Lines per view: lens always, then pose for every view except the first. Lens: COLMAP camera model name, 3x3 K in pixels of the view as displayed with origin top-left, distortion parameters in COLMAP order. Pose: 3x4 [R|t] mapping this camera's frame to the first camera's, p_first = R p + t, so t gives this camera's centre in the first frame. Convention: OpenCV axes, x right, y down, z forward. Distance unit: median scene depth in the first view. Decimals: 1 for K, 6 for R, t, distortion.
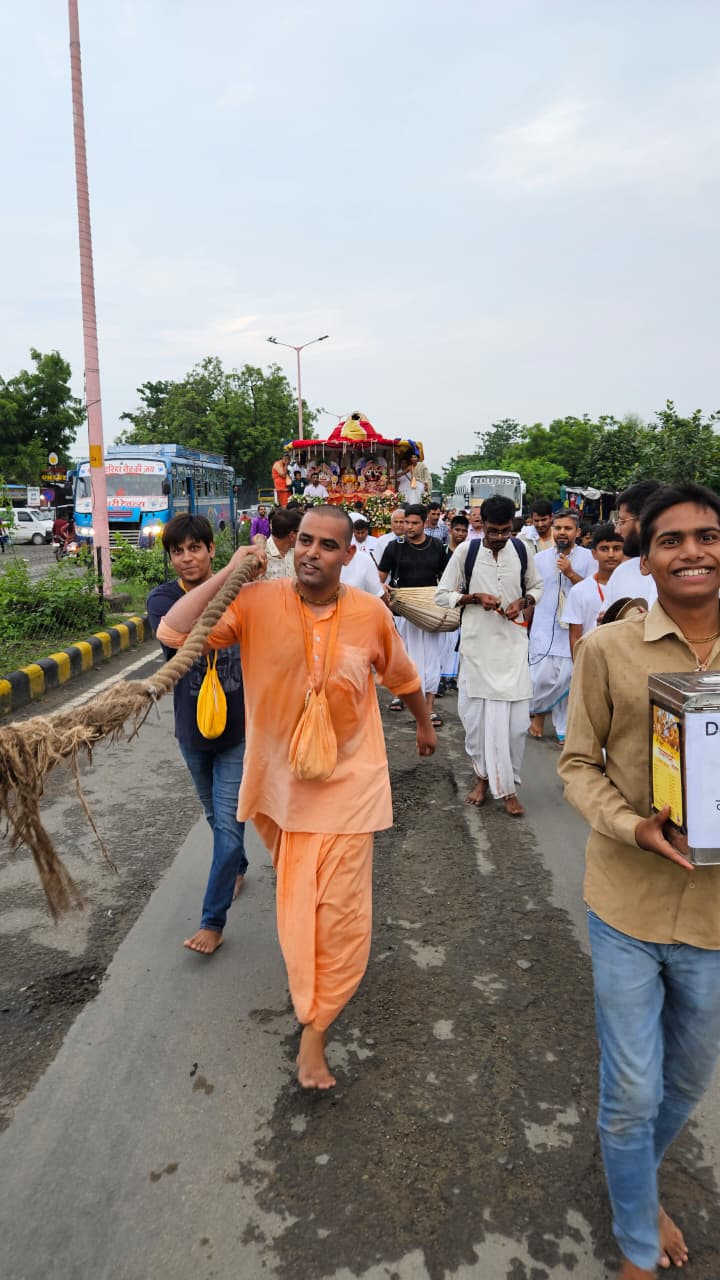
lens RADIAL K [[894.9, 0, 351.1], [0, 894.9, 638.0], [0, 0, 1]] dist [0.061004, -0.055732]
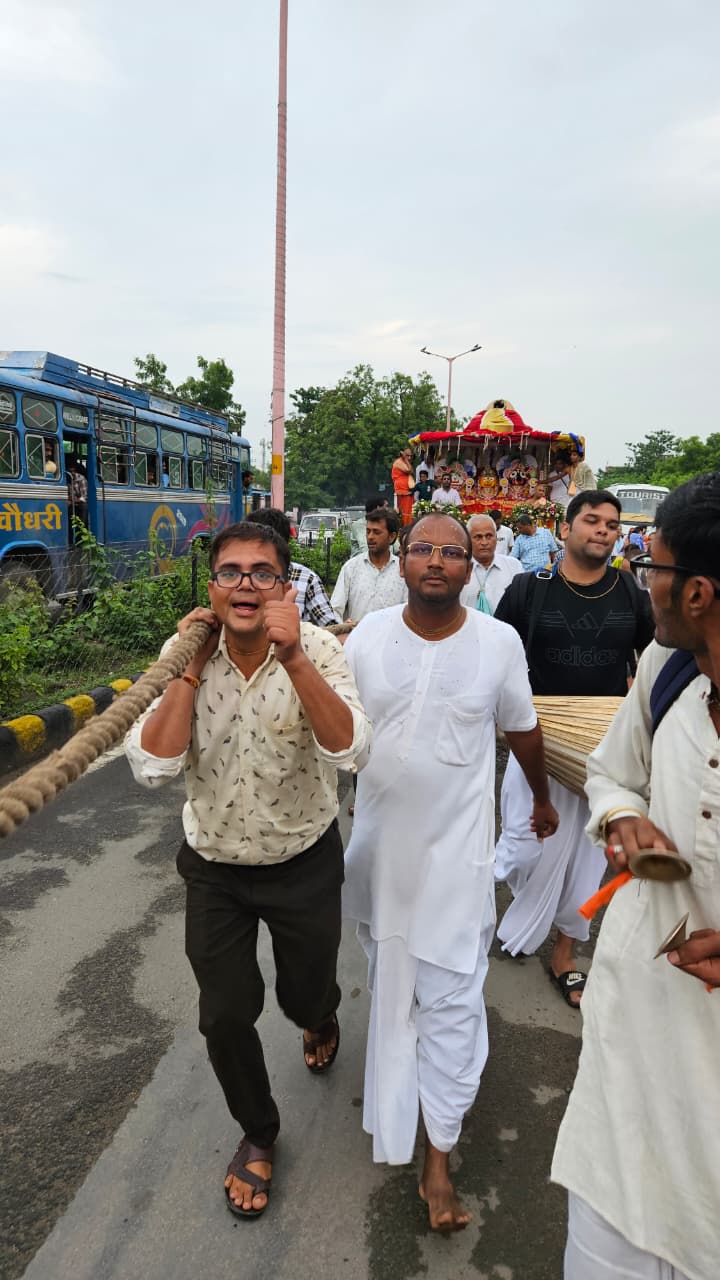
lens RADIAL K [[894.9, 0, 336.6], [0, 894.9, 648.6], [0, 0, 1]] dist [0.061004, -0.055732]
pose [[0.985054, 0.060771, -0.161169, 0.003039], [-0.060042, 0.998152, 0.009394, -0.029194], [0.161442, 0.000423, 0.986882, 0.190741]]
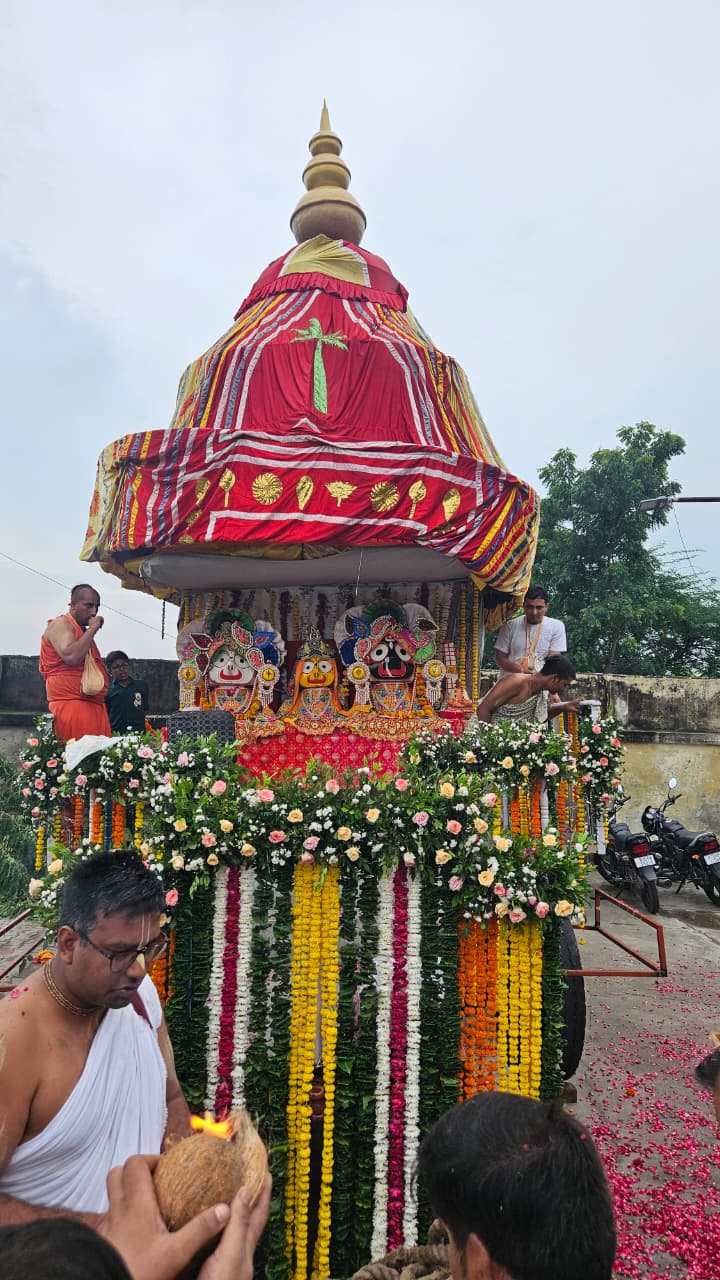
lens RADIAL K [[894.9, 0, 339.0], [0, 894.9, 647.1], [0, 0, 1]] dist [0.061004, -0.055732]
pose [[0.999775, -0.005545, 0.020487, -0.000521], [0.009937, 0.975240, -0.220924, -0.119022], [-0.018755, 0.221077, 0.975076, 0.701357]]
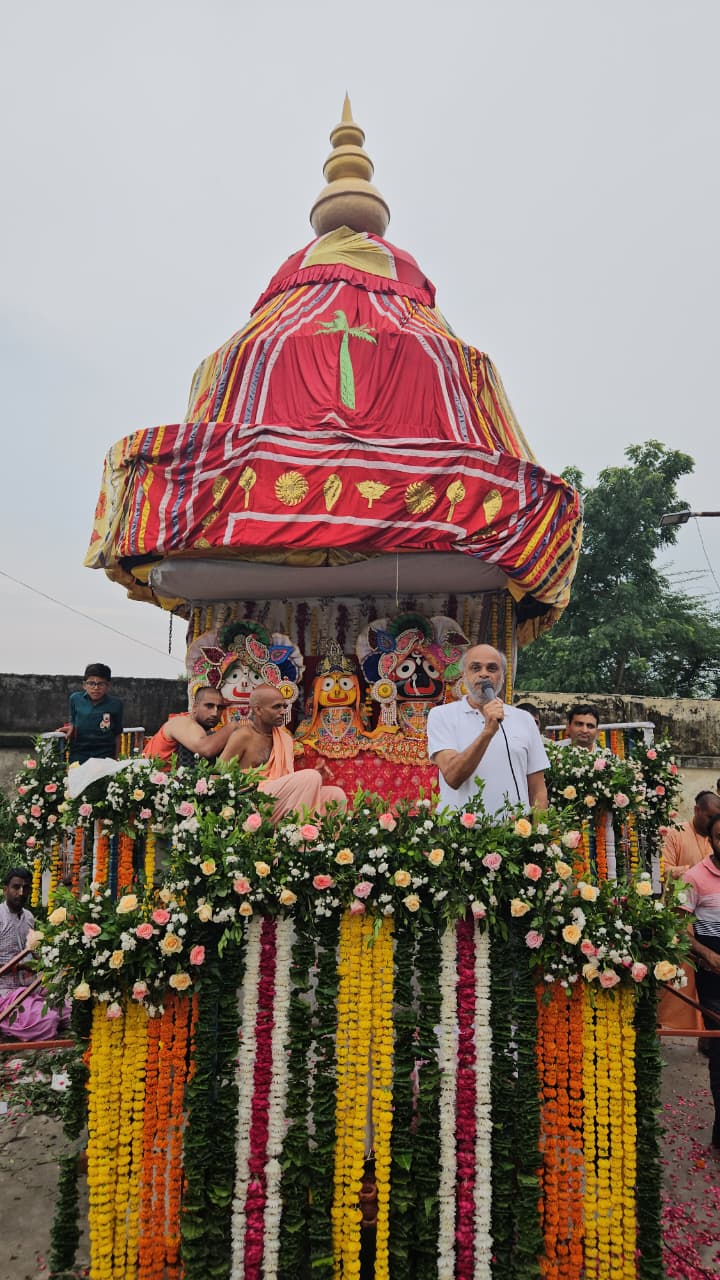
lens RADIAL K [[894.9, 0, 336.6], [0, 894.9, 635.9], [0, 0, 1]] dist [0.061004, -0.055732]
pose [[0.999679, 0.001625, 0.025292, -0.009550], [0.004896, 0.966765, -0.255620, -0.122604], [-0.024867, 0.255662, 0.966446, 0.724417]]
